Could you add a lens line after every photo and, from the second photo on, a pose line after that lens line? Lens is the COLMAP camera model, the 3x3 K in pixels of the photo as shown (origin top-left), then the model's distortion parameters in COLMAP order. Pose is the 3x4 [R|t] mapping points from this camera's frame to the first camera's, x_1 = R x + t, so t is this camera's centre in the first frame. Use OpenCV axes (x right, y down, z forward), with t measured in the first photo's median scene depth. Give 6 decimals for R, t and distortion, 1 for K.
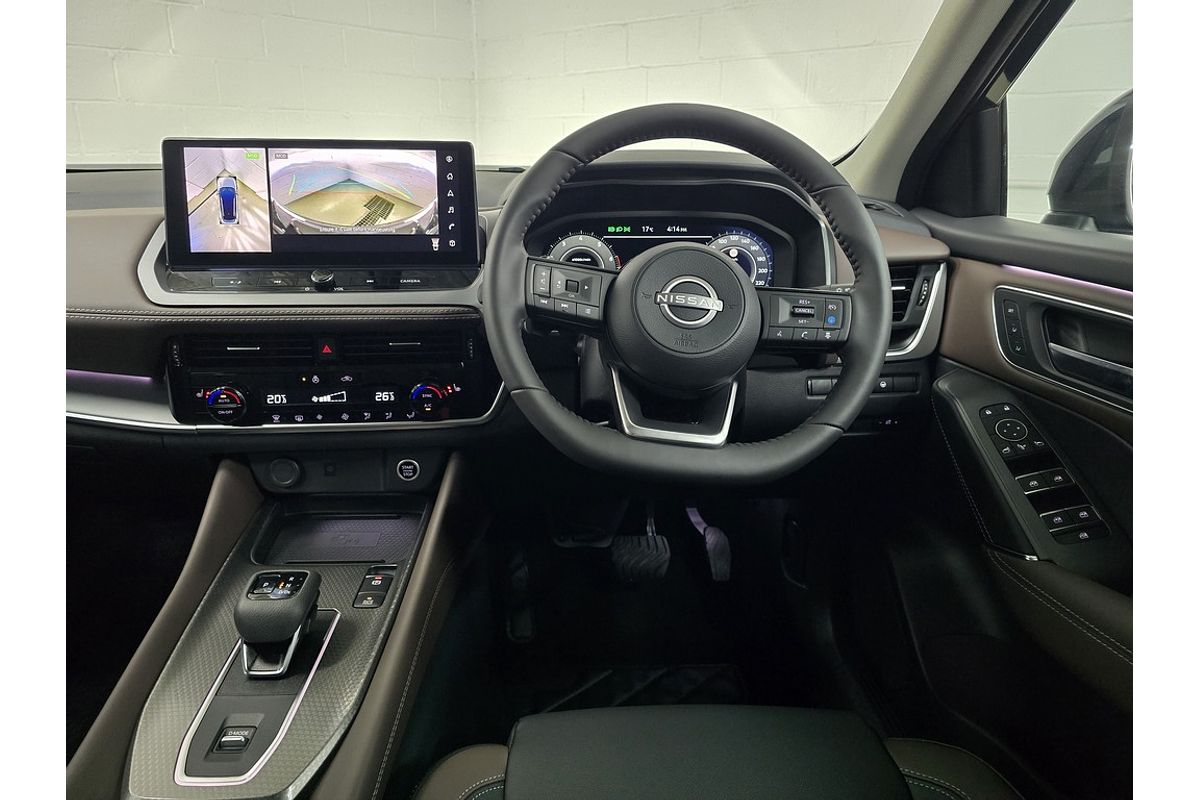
lens RADIAL K [[784.6, 0, 600.0], [0, 784.6, 400.0], [0, 0, 1]] dist [-0.004354, -0.000038]
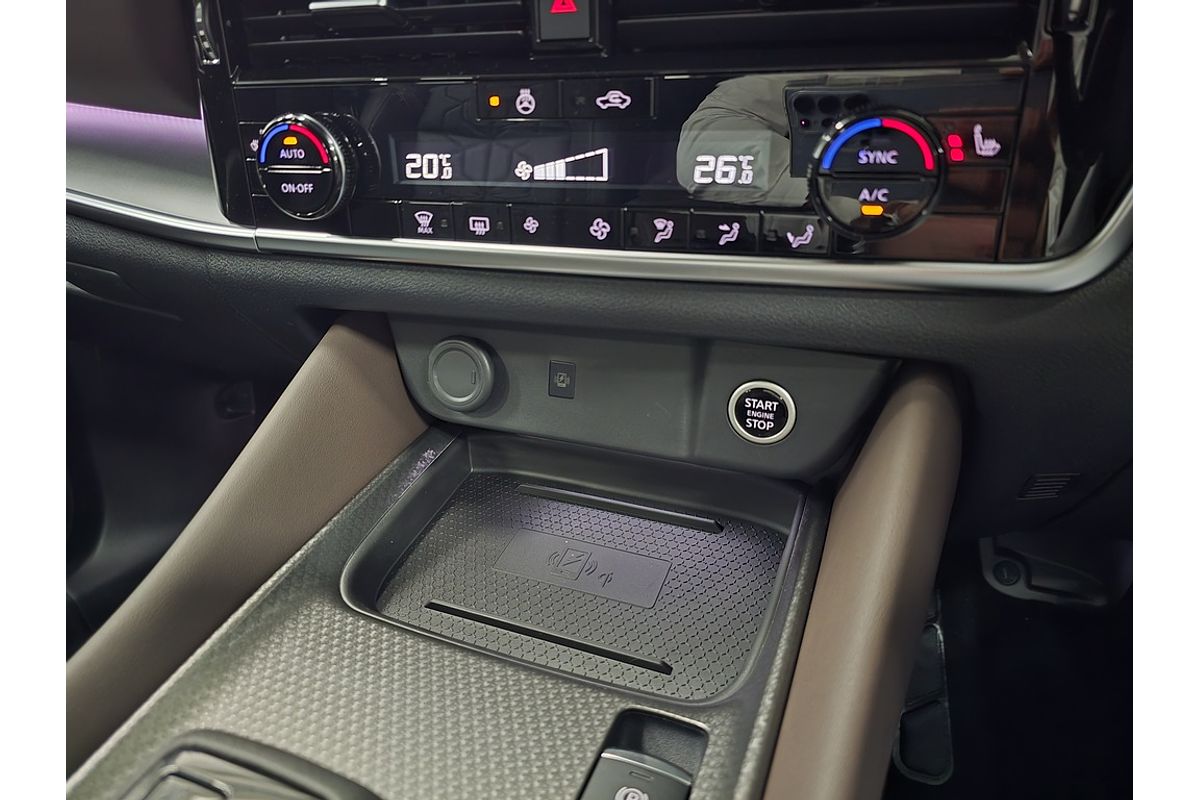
lens RADIAL K [[784.6, 0, 600.0], [0, 784.6, 400.0], [0, 0, 1]] dist [-0.004354, -0.000038]
pose [[0.918415, 0.136757, -0.371230, -0.191050], [-0.106459, 0.989172, 0.101023, 0.059592], [0.381026, -0.053260, 0.923029, 0.687867]]
